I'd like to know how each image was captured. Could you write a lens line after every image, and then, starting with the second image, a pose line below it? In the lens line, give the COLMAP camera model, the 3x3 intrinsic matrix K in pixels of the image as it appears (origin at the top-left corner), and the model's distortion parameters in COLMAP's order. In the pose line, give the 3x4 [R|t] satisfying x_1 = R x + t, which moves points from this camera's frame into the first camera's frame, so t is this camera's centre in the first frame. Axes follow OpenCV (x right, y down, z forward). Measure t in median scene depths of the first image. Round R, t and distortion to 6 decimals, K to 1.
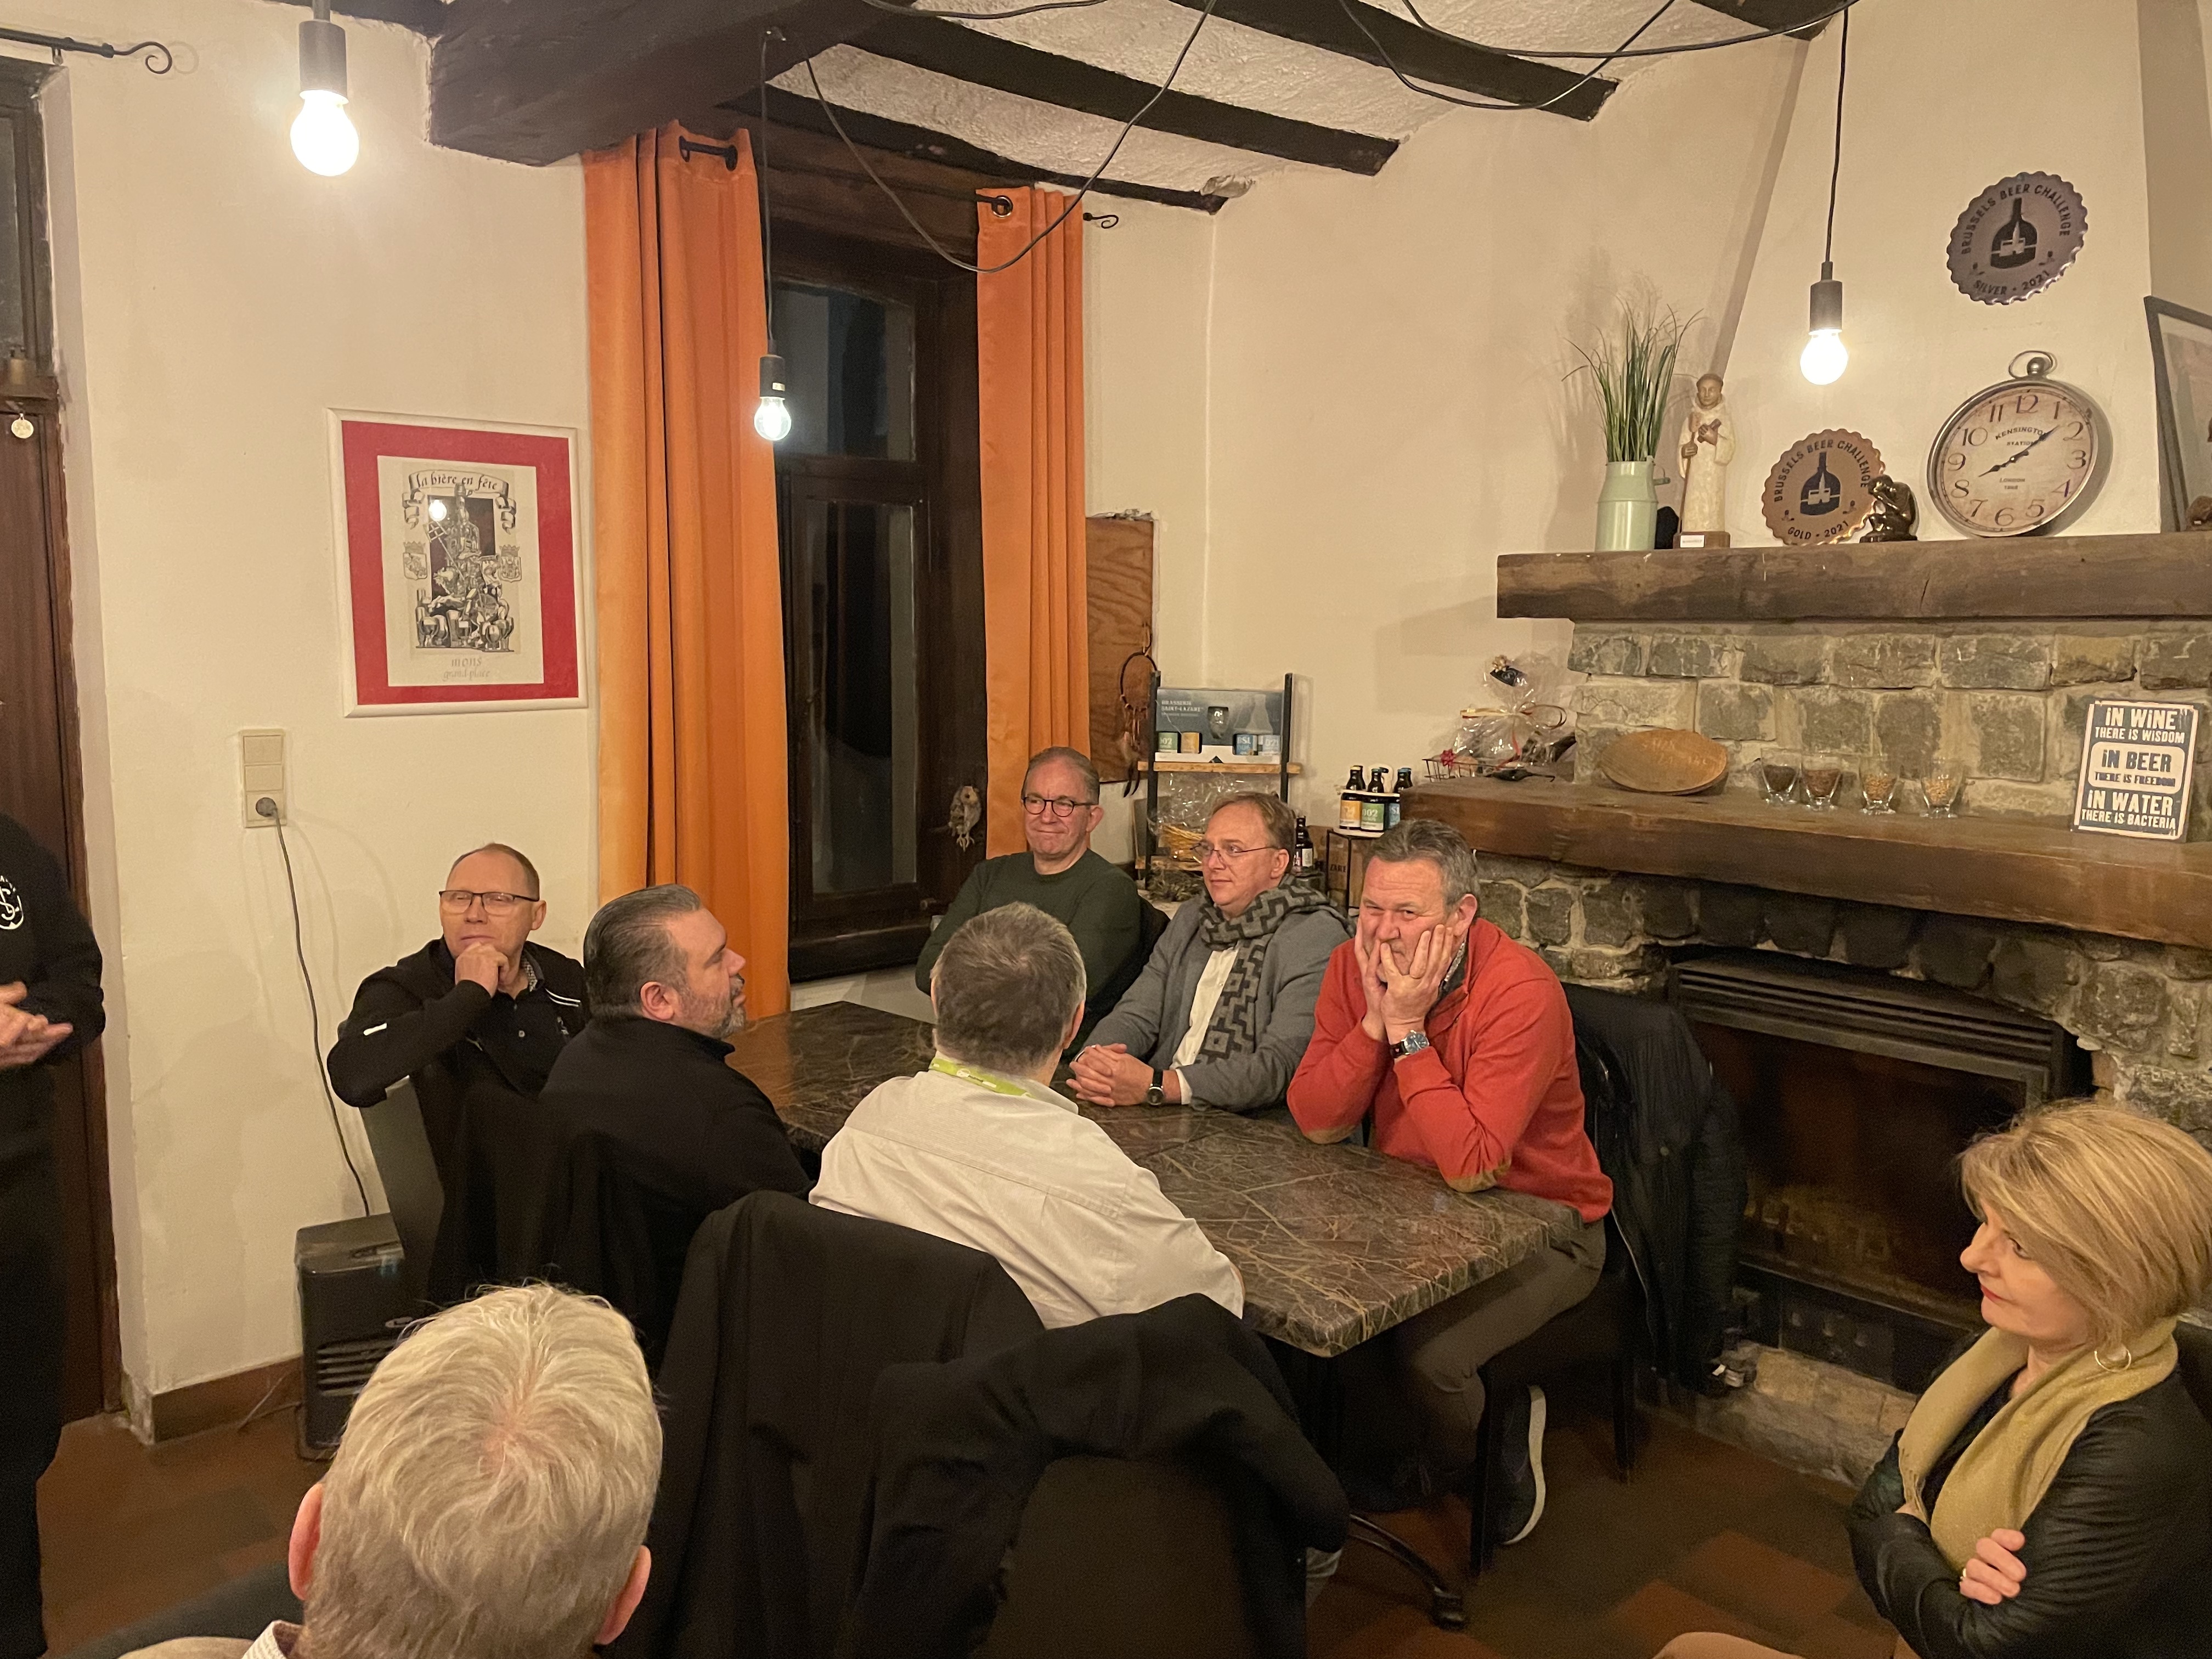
lens RADIAL K [[1604.1, 0, 1114.4], [0, 1604.1, 818.8], [0, 0, 1]] dist [0.077605, -0.095398]
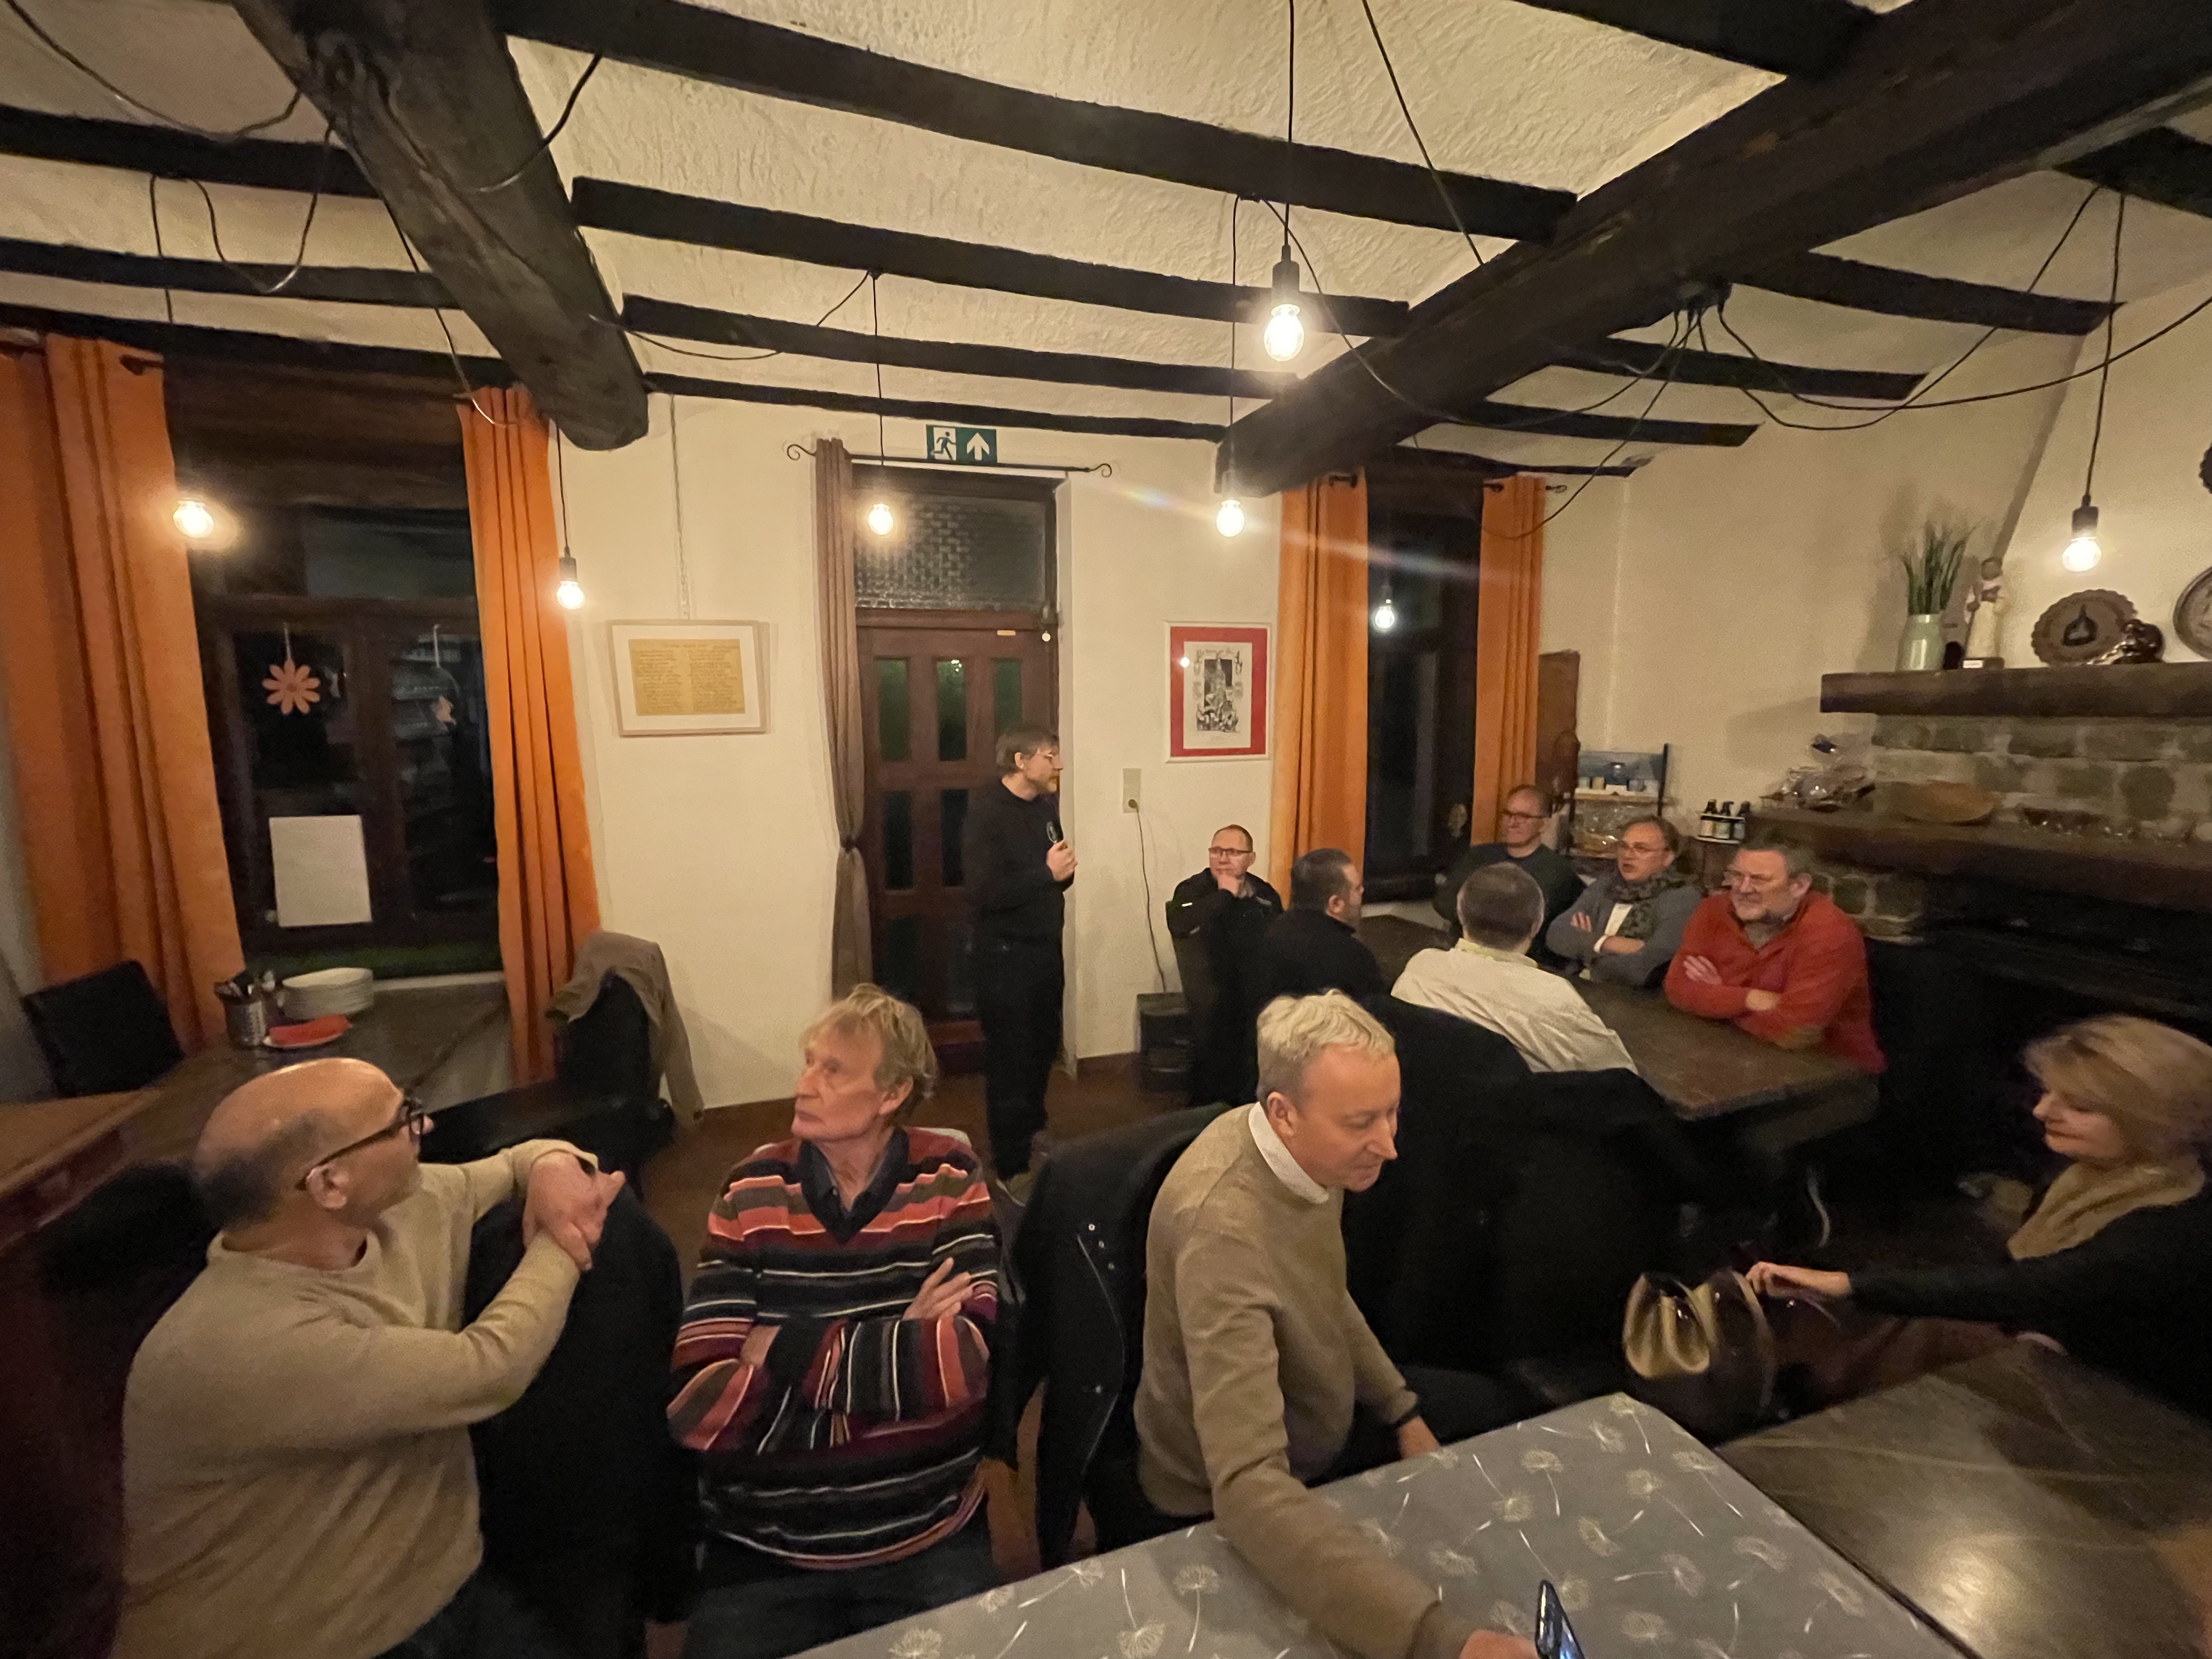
lens RADIAL K [[920.5, 0, 1100.9], [0, 920.5, 826.6], [0, 0, 1]] dist [-0.001956, -0.000983]
pose [[0.914057, 0.042675, -0.403334, -0.052285], [-0.039466, 0.999088, 0.016269, 0.005696], [0.403661, 0.001047, 0.914908, -0.160769]]
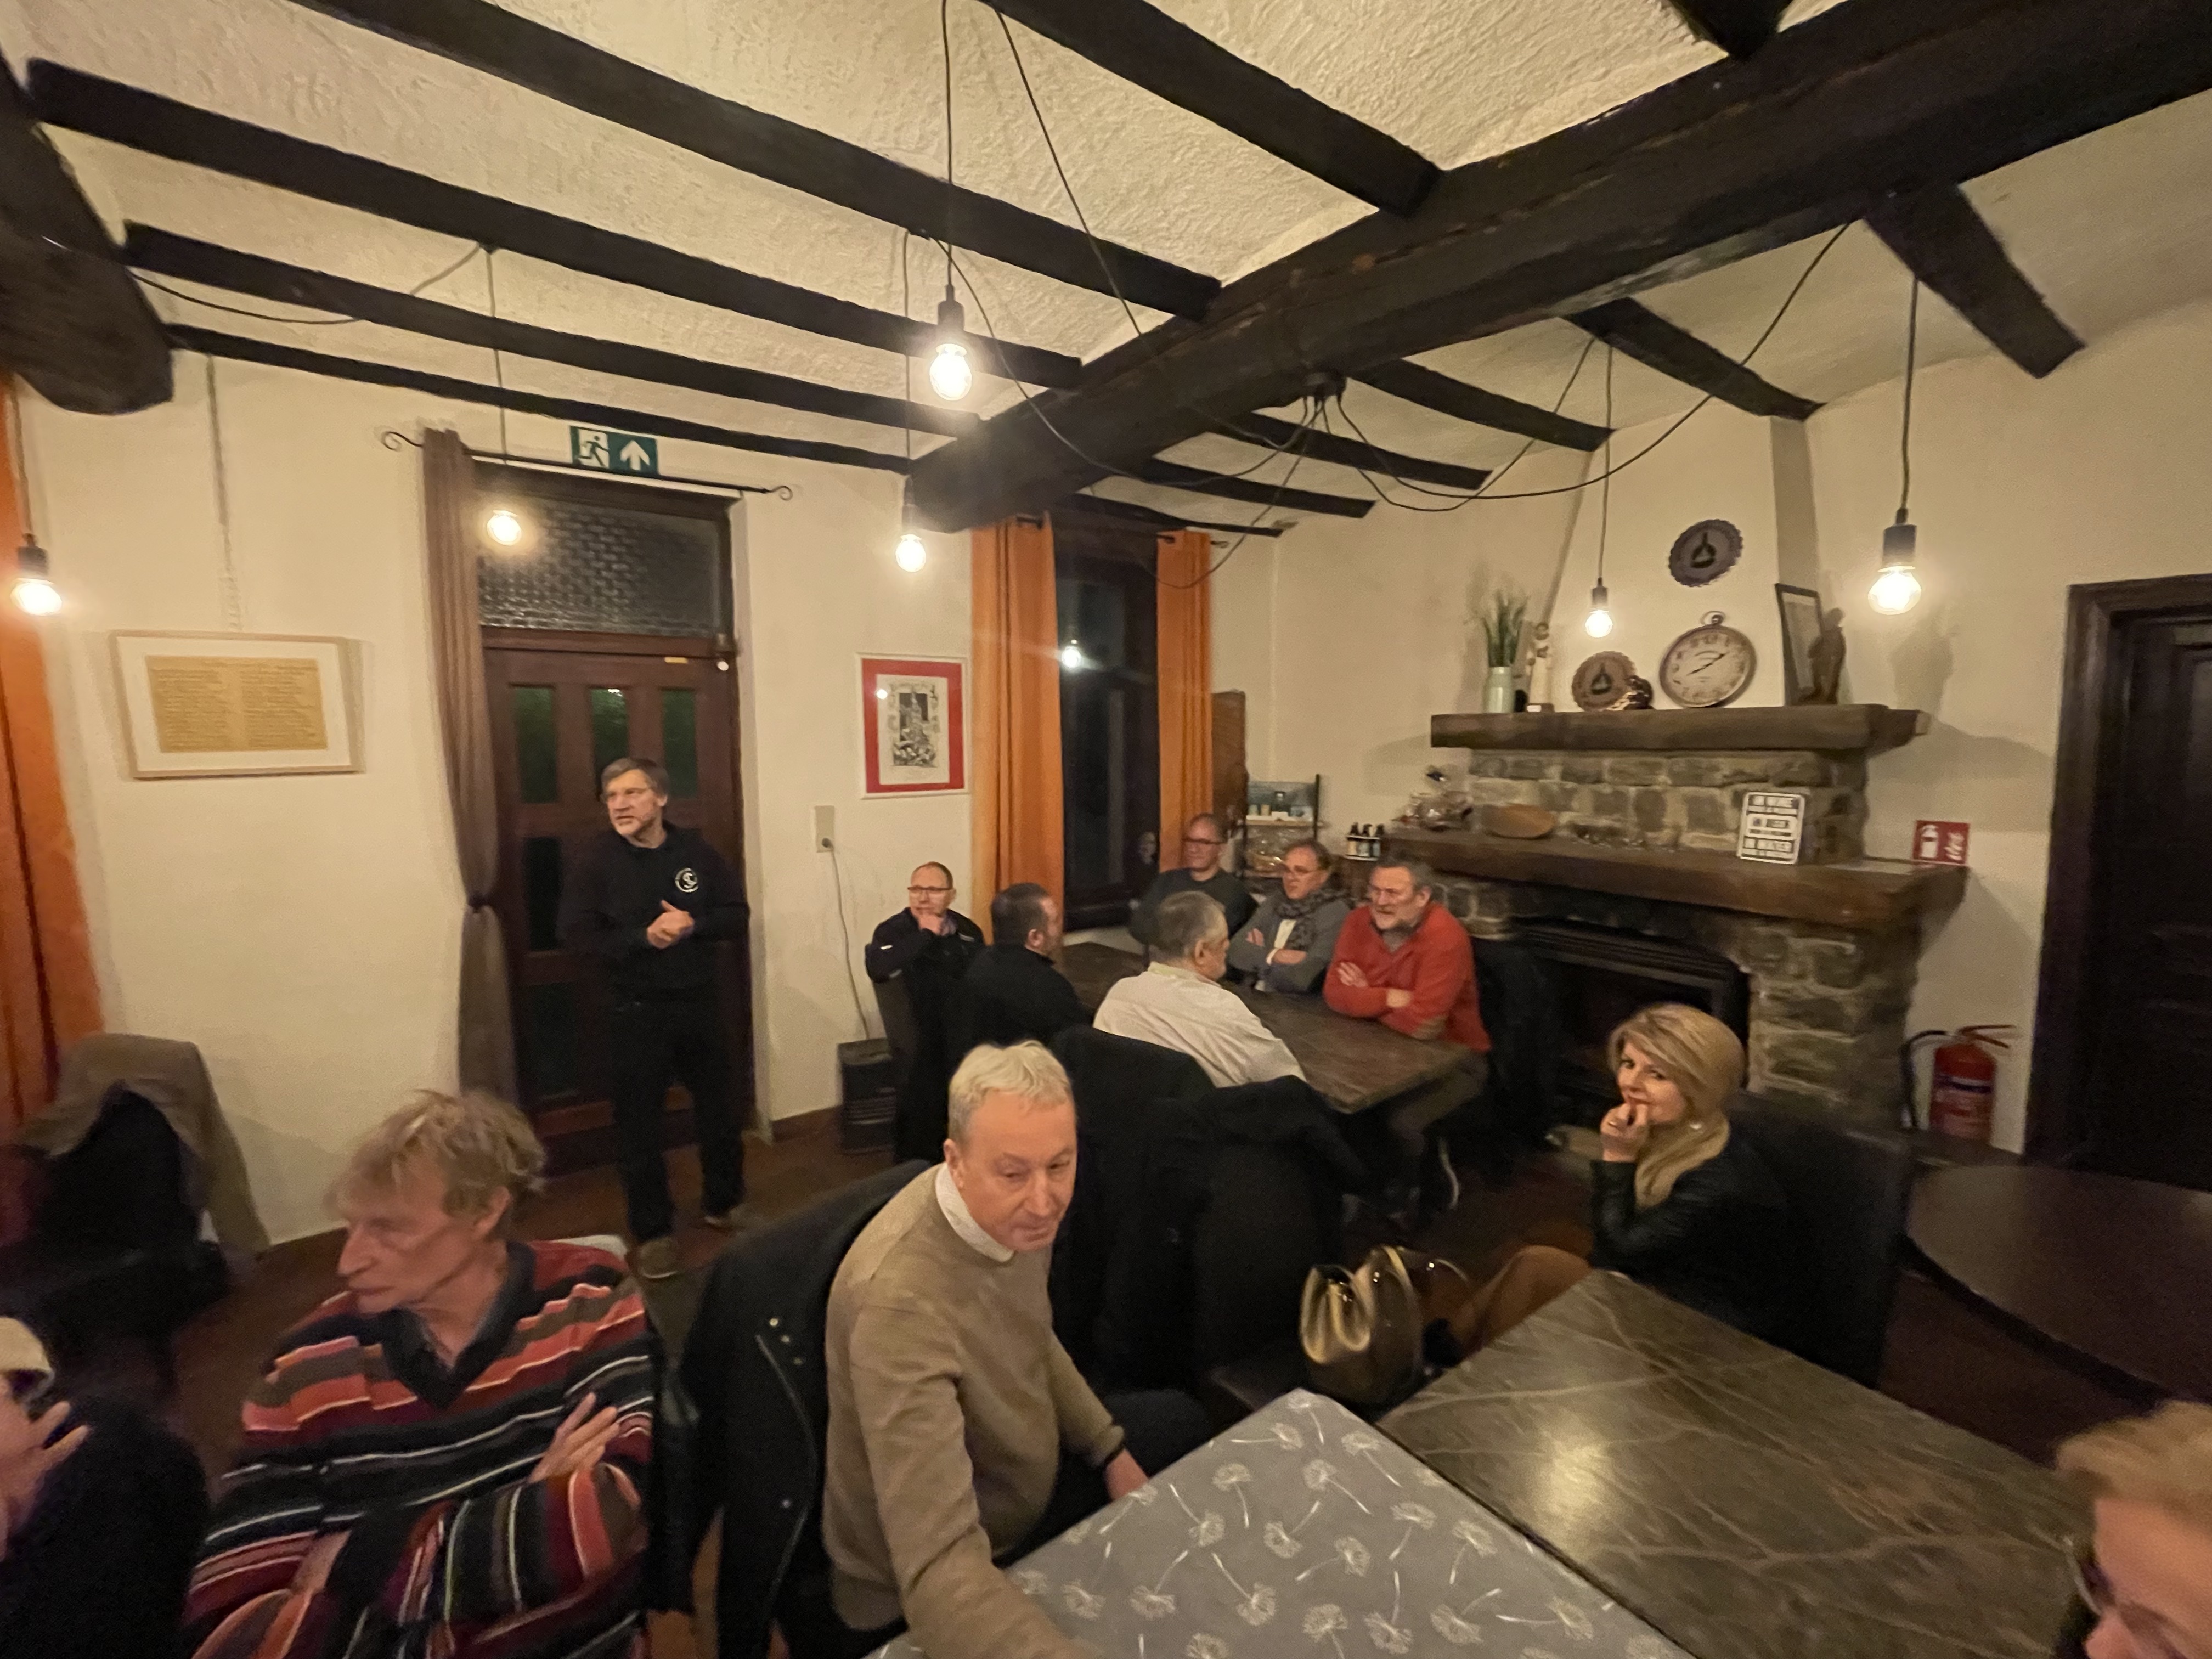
lens RADIAL K [[920.5, 0, 1100.9], [0, 920.5, 826.6], [0, 0, 1]] dist [-0.001956, -0.000983]
pose [[0.994602, 0.002886, -0.103721, -0.043405], [-0.005348, 0.999710, -0.023463, -0.001572], [0.103623, 0.023891, 0.994330, -0.143461]]
